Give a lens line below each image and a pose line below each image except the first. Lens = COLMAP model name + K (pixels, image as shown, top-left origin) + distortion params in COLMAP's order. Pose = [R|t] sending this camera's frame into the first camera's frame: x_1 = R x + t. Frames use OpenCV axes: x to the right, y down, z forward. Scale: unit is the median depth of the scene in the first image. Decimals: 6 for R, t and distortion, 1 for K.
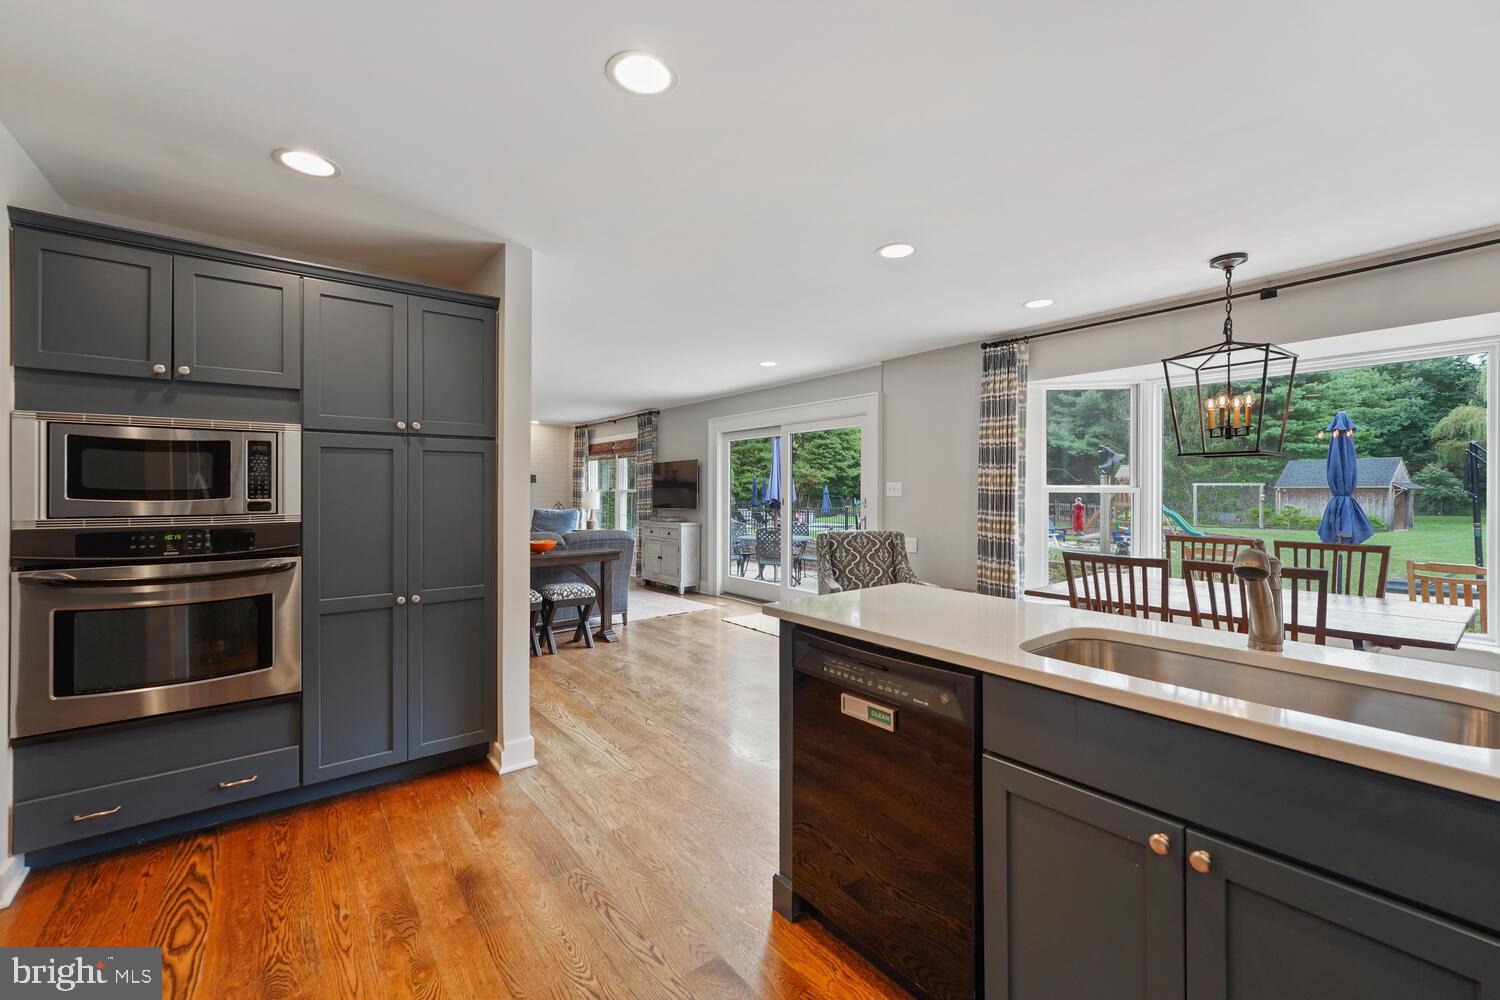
lens RADIAL K [[627.5, 0, 736.0], [0, 627.5, 488.9], [0, 0, 1]] dist [0.002340, 0.000521]
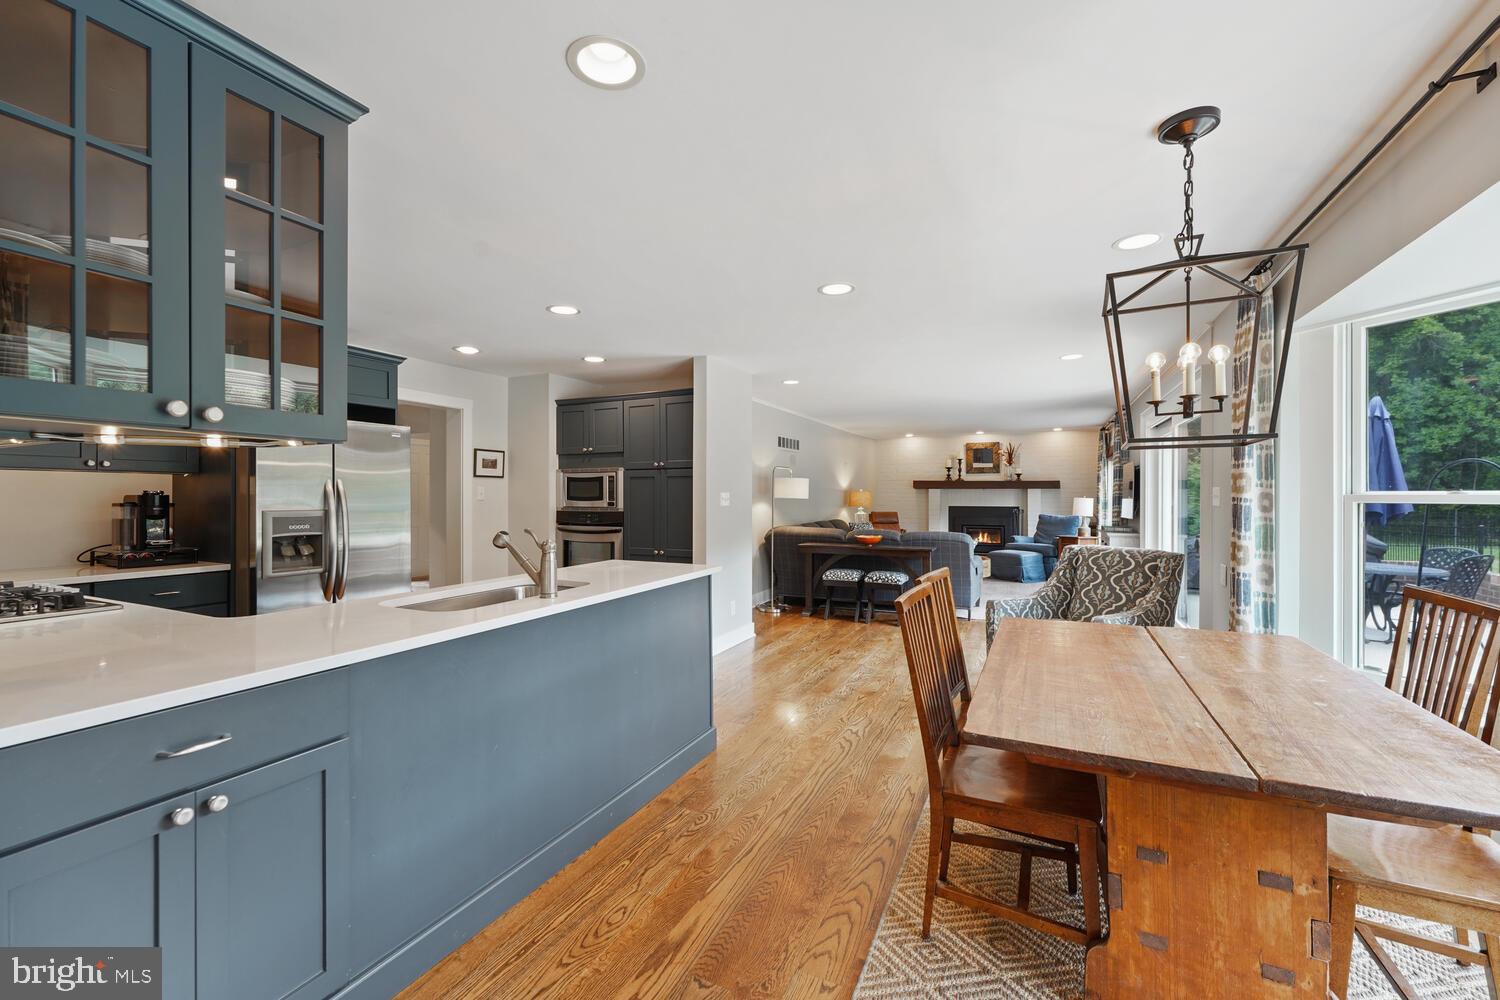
lens RADIAL K [[613.3, 0, 740.2], [0, 613.3, 493.0], [0, 0, 1]] dist [0.000777, 0.000262]
pose [[0.439030, -0.001412, -0.898472, 1.490527], [0.002381, 0.999997, -0.000408, -0.011120], [0.898469, -0.001960, 0.439032, 0.436102]]
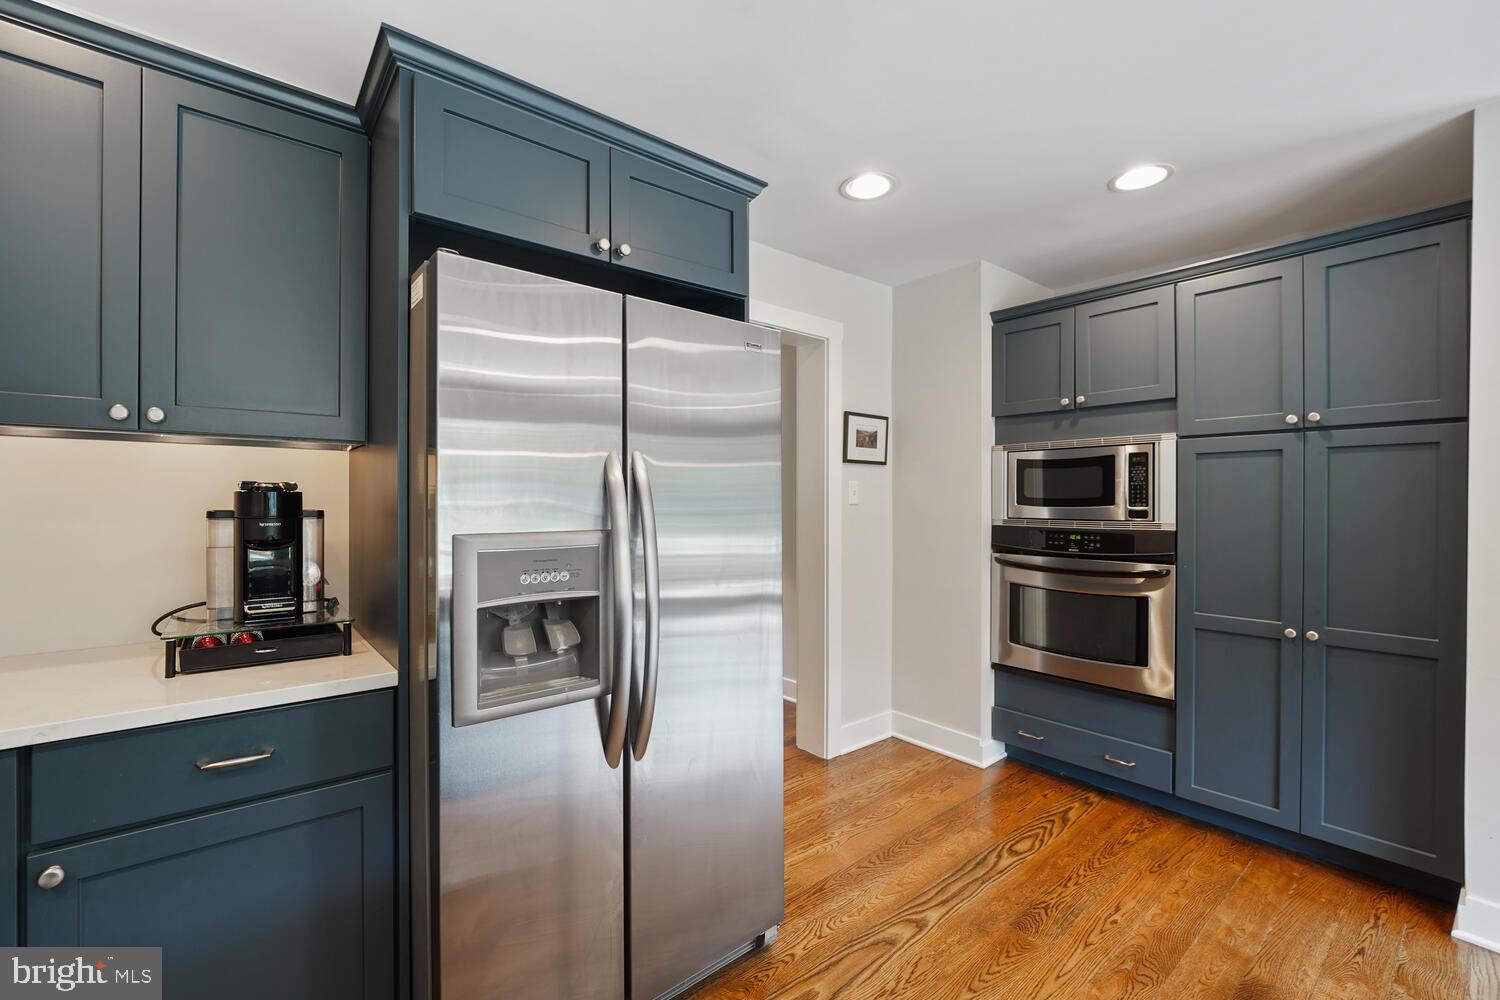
lens RADIAL K [[624.5, 0, 750.0], [0, 624.5, 500.0], [0, 0, 1]] dist [-0.001778, 0.000073]
pose [[0.053368, 0.003210, -0.998570, 0.269201], [0.004081, 0.999986, 0.003433, -0.002086], [0.998567, -0.004259, 0.053354, 0.284043]]
